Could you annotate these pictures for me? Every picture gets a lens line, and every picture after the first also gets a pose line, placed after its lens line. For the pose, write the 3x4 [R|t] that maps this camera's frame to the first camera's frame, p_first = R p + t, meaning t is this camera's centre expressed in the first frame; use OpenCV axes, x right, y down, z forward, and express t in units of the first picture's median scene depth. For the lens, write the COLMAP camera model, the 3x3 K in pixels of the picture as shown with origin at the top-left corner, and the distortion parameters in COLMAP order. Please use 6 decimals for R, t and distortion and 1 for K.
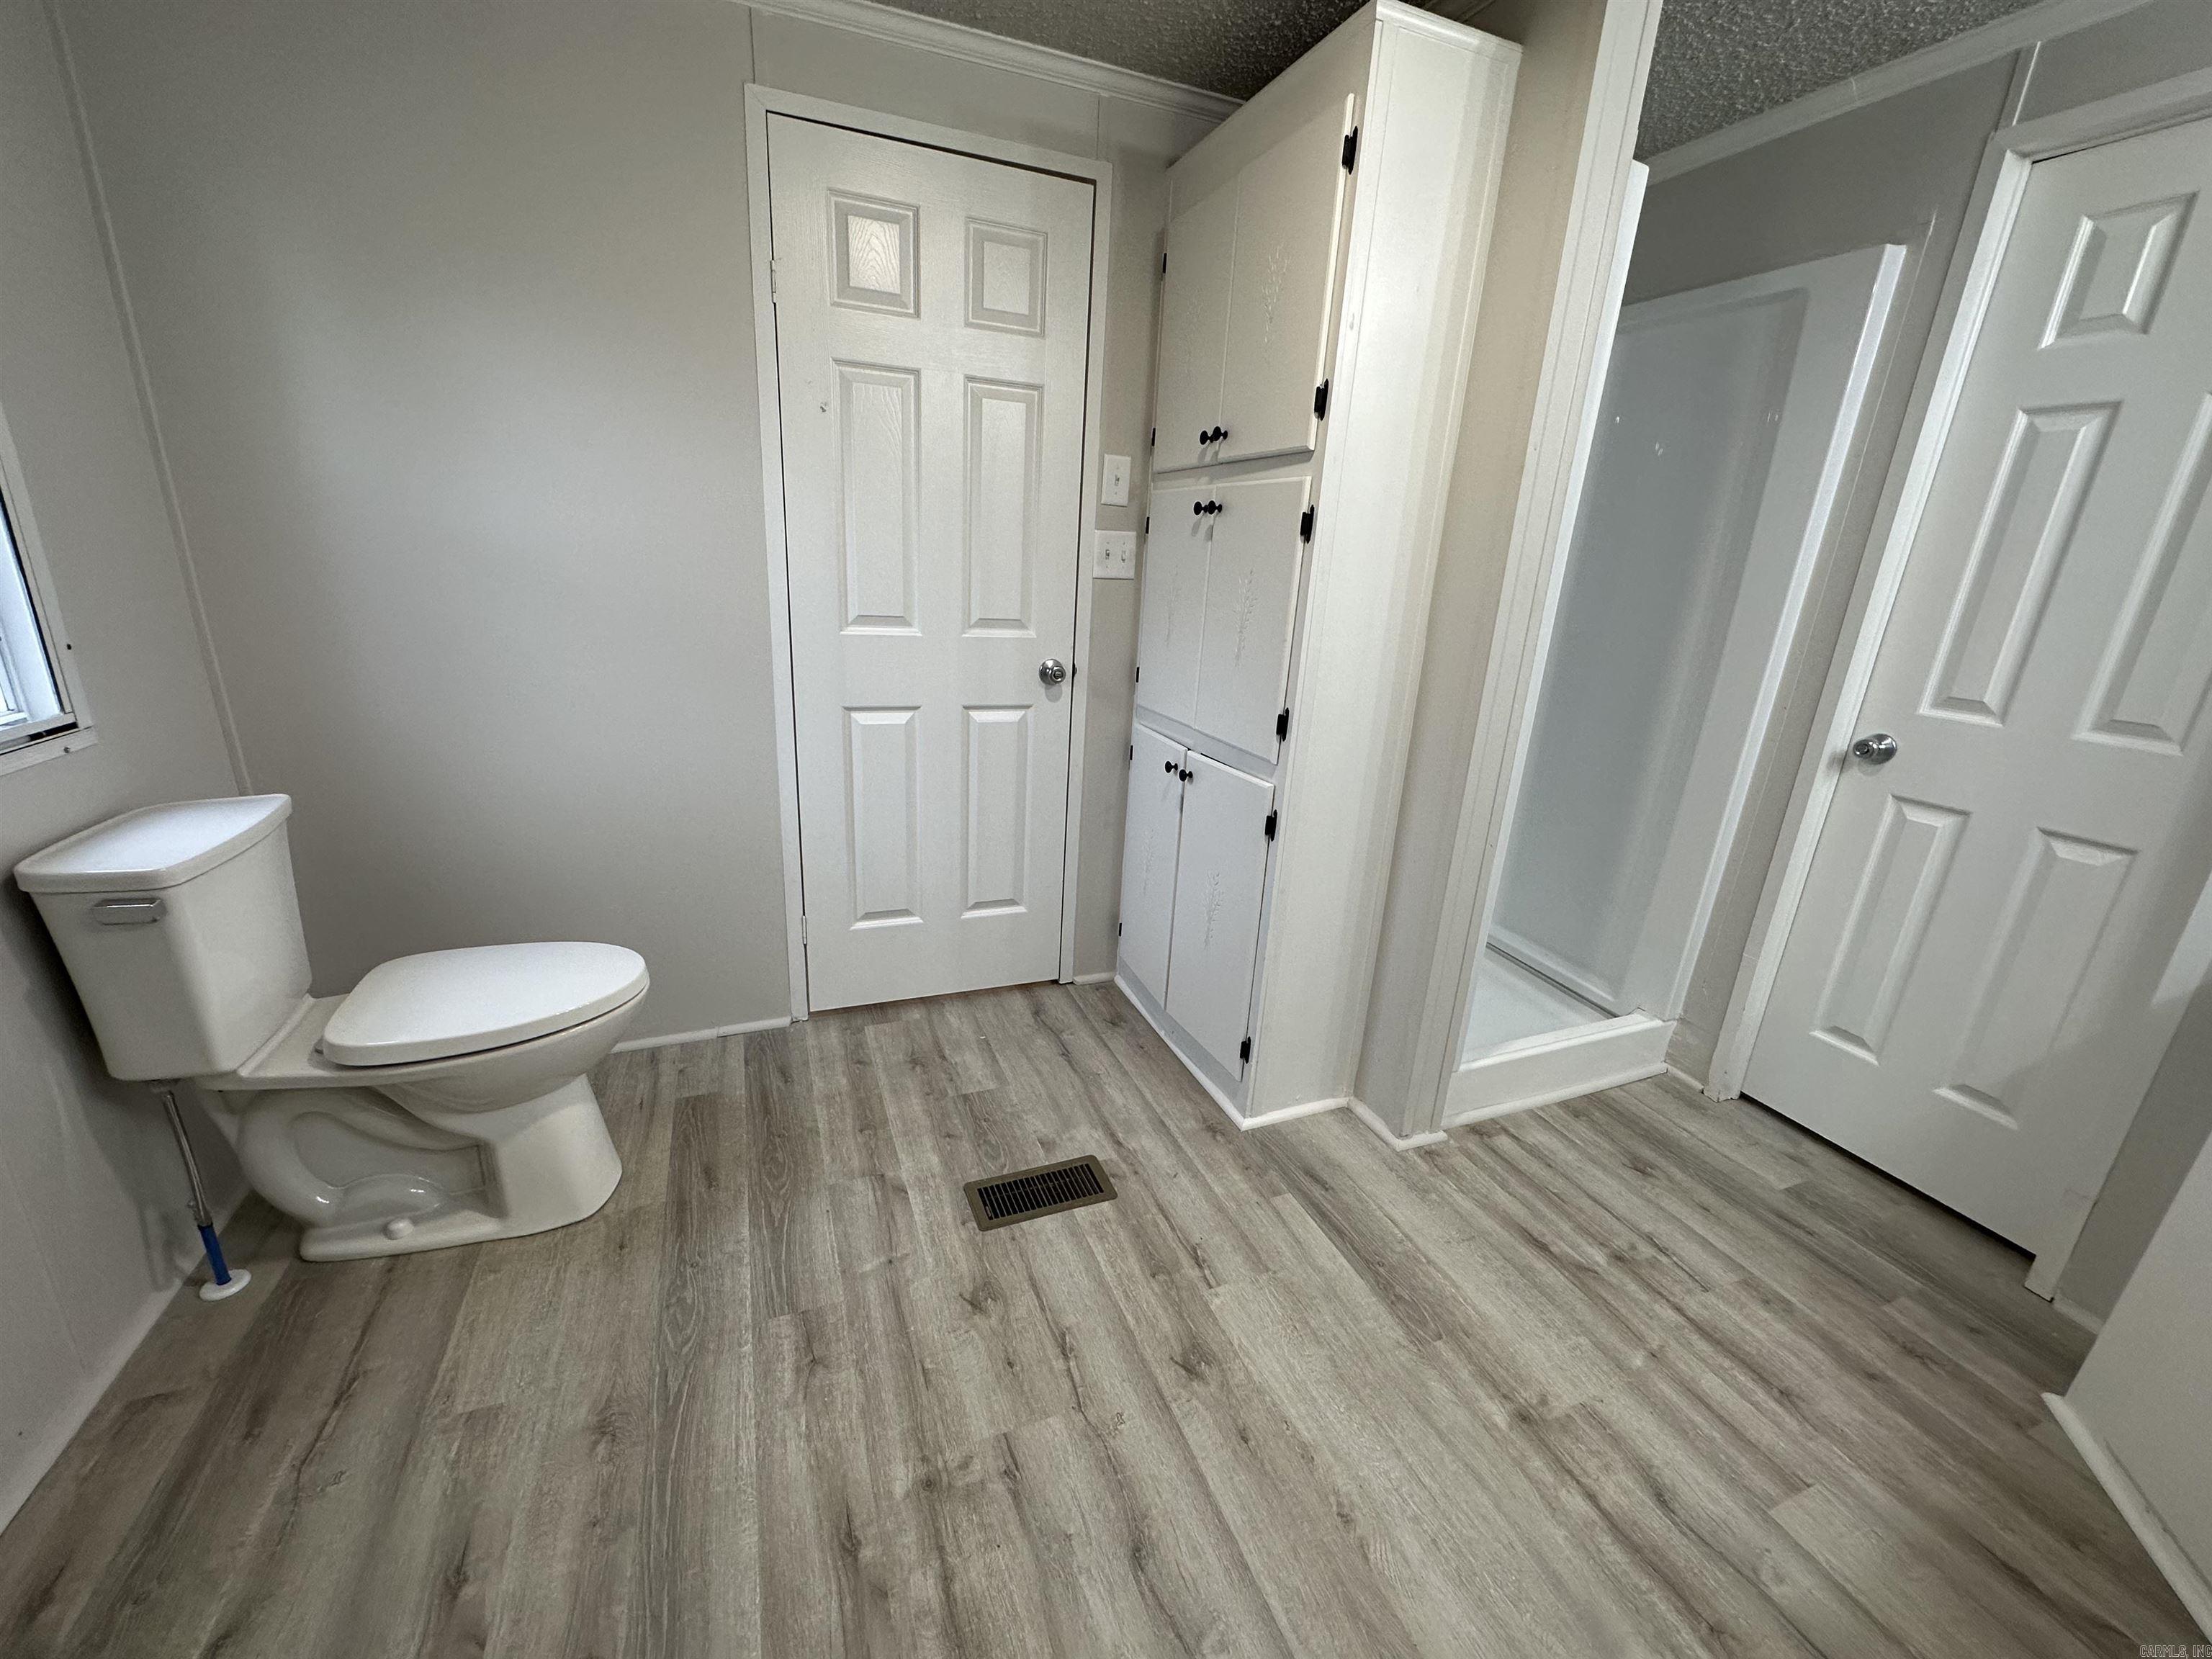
lens RADIAL K [[879.8, 0, 1109.1], [0, 879.8, 831.7], [0, 0, 1]] dist [-0.003758, 0.000418]
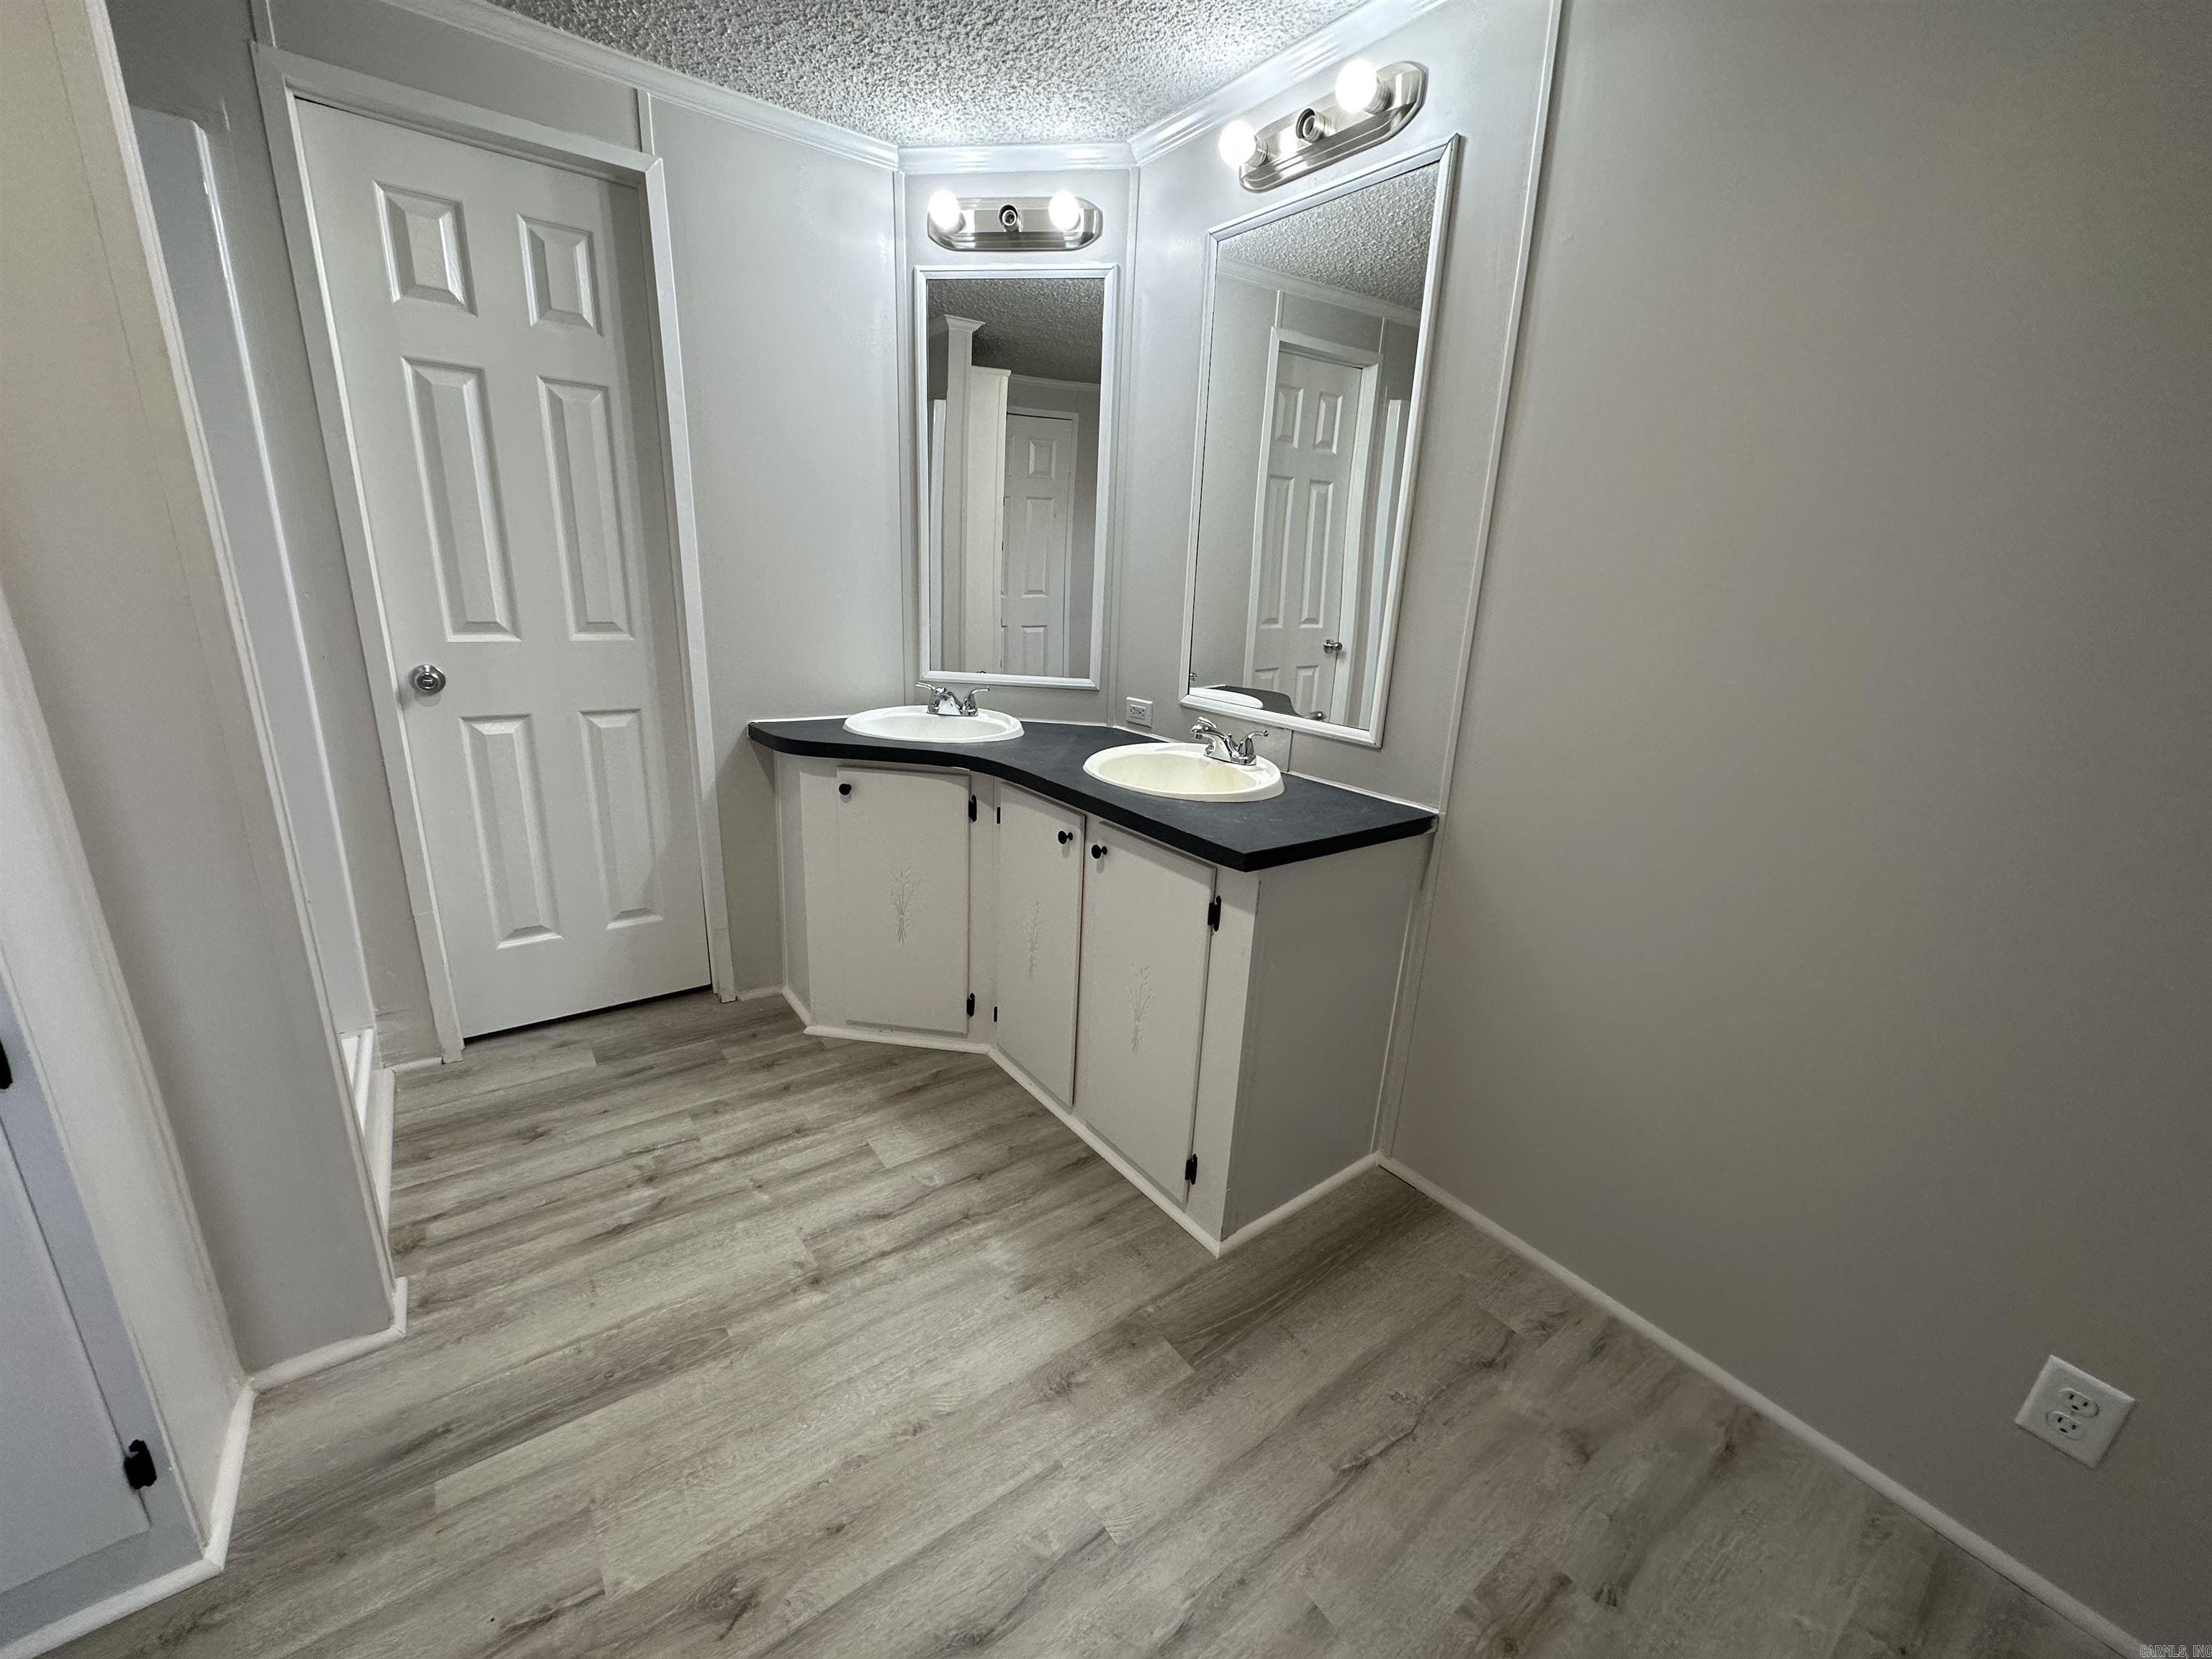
lens RADIAL K [[879.8, 0, 1099.5], [0, 879.8, 831.9], [0, 0, 1]] dist [-0.003758, 0.000418]
pose [[-0.239338, -0.334777, 0.911396, -0.375268], [0.241634, 0.888607, 0.389861, -0.168501], [-0.940388, 0.313533, -0.131784, 0.506268]]
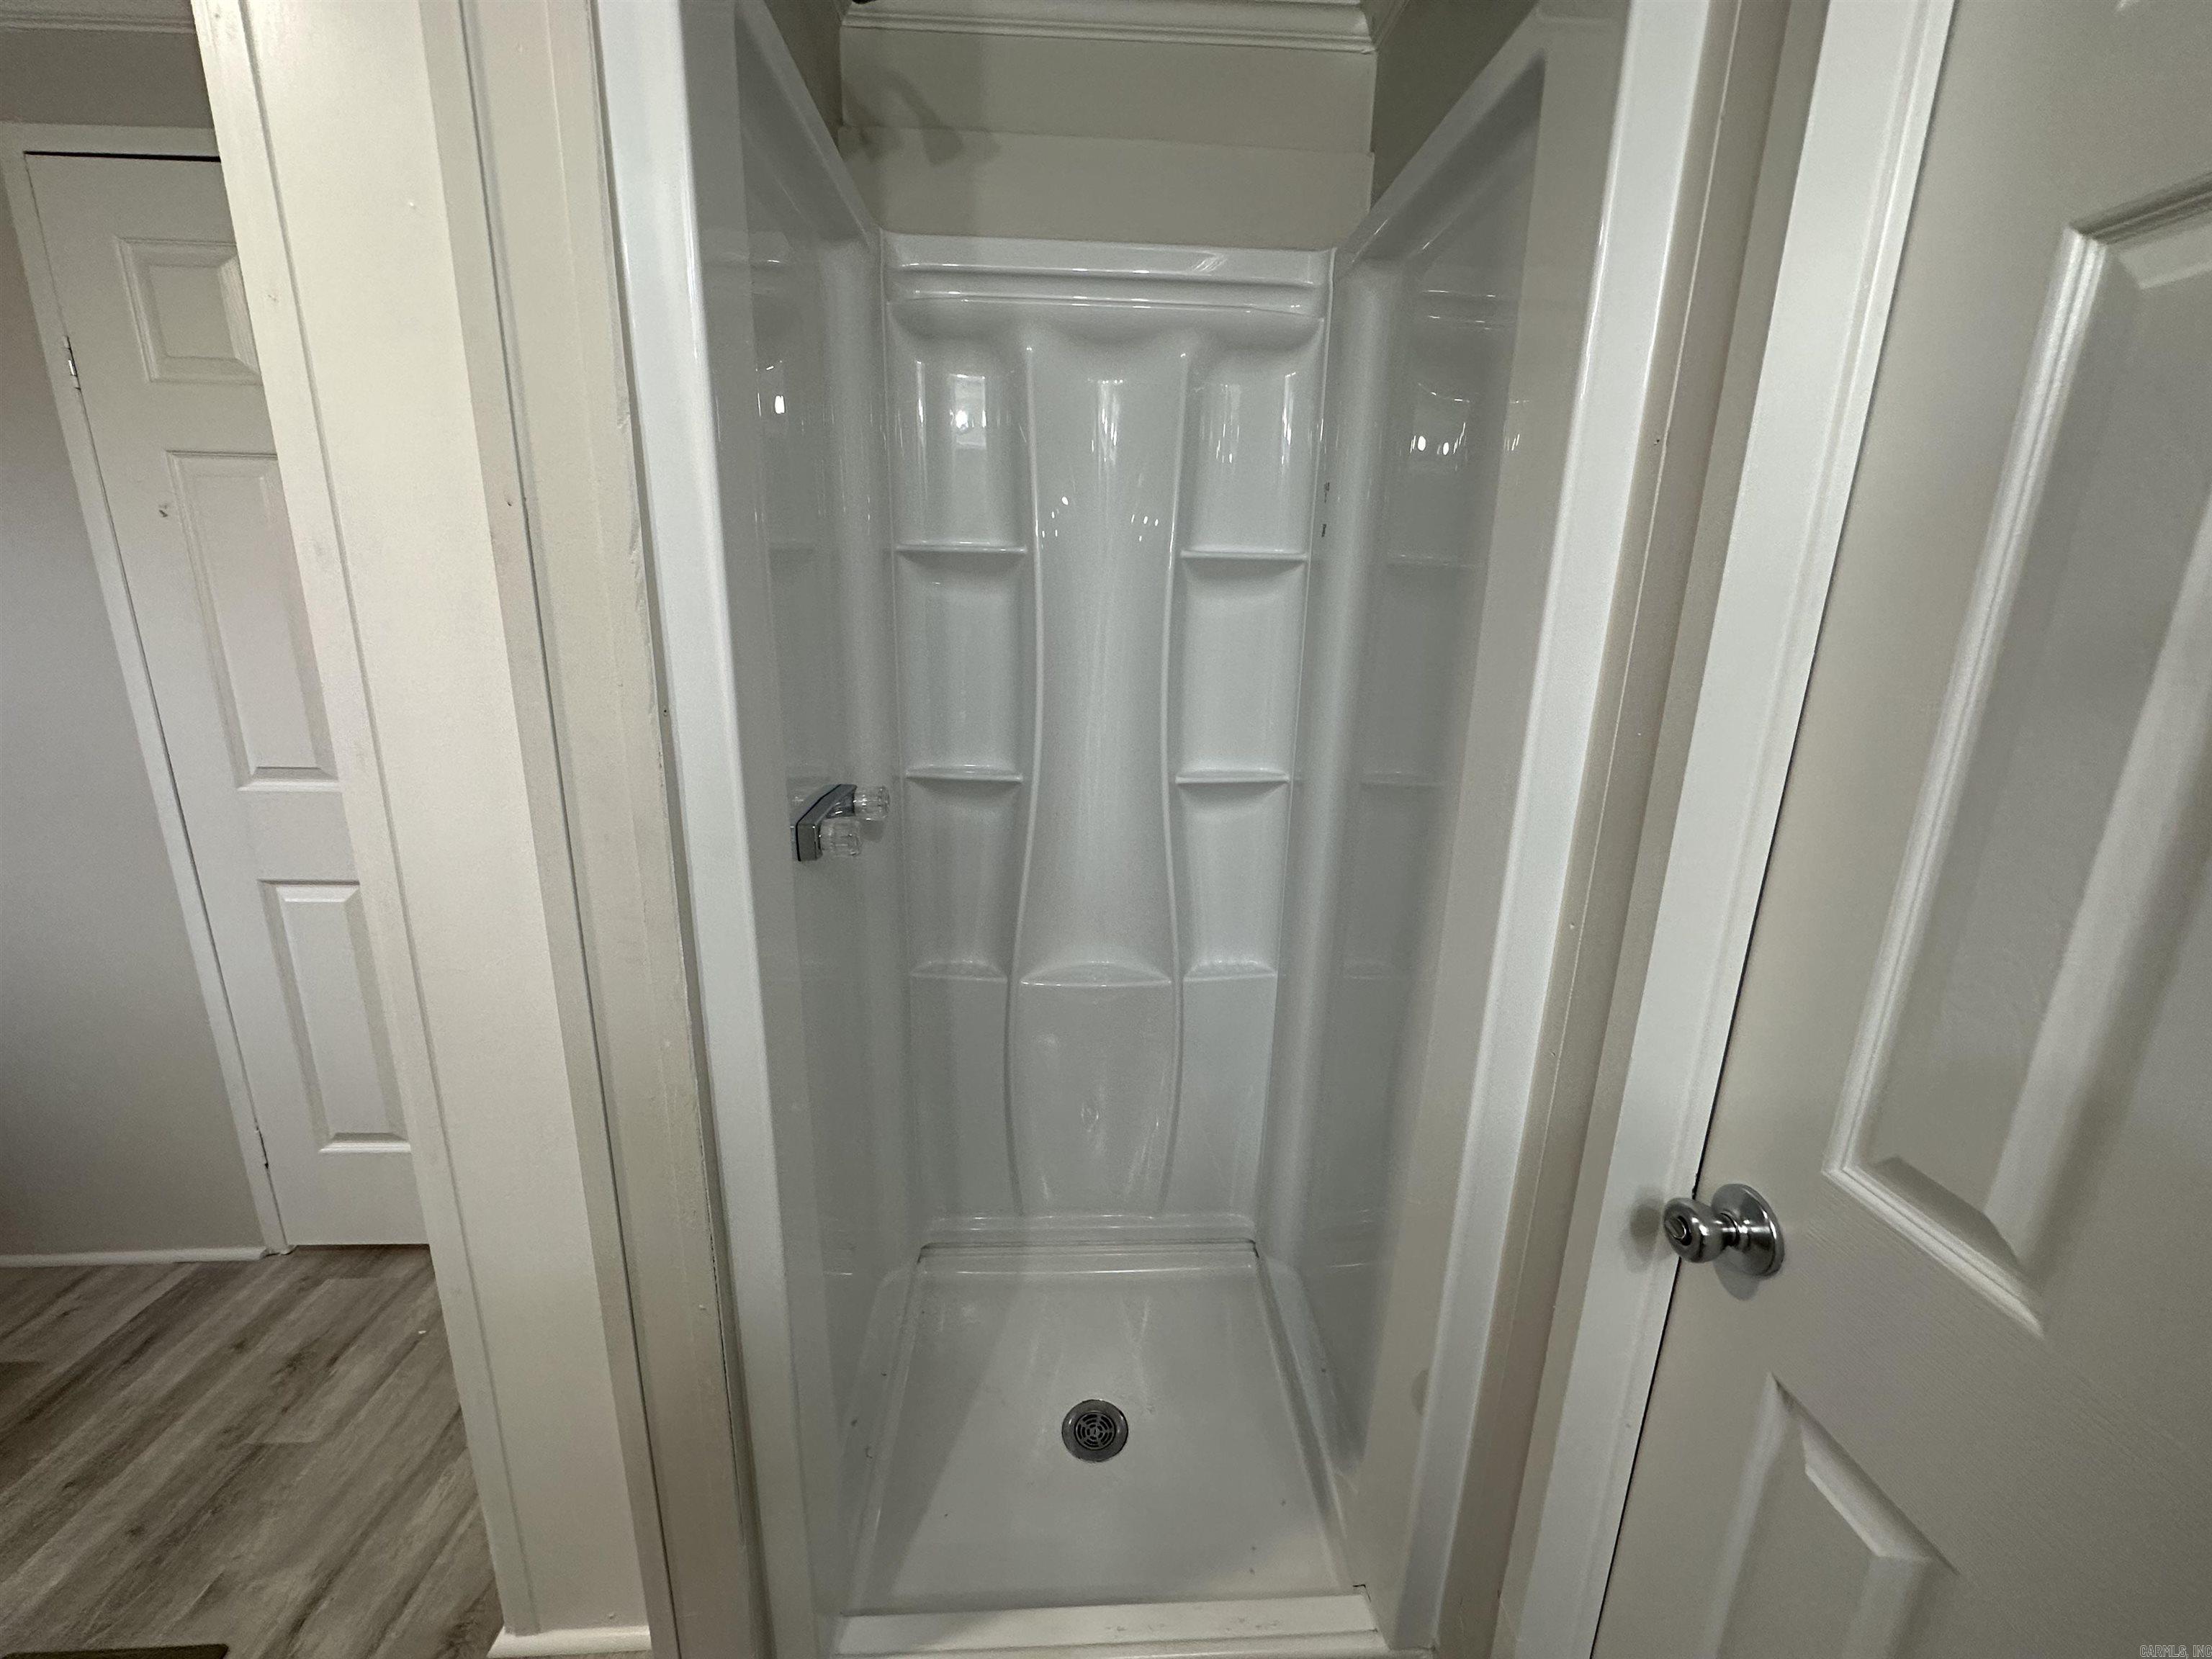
lens RADIAL K [[879.8, 0, 1101.7], [0, 879.8, 830.2], [0, 0, 1]] dist [-0.003758, 0.000418]
pose [[0.942927, 0.049097, -0.329360, 0.843926], [-0.069413, 0.996324, -0.050202, -0.254899], [0.325684, 0.070198, 0.942869, 0.646093]]
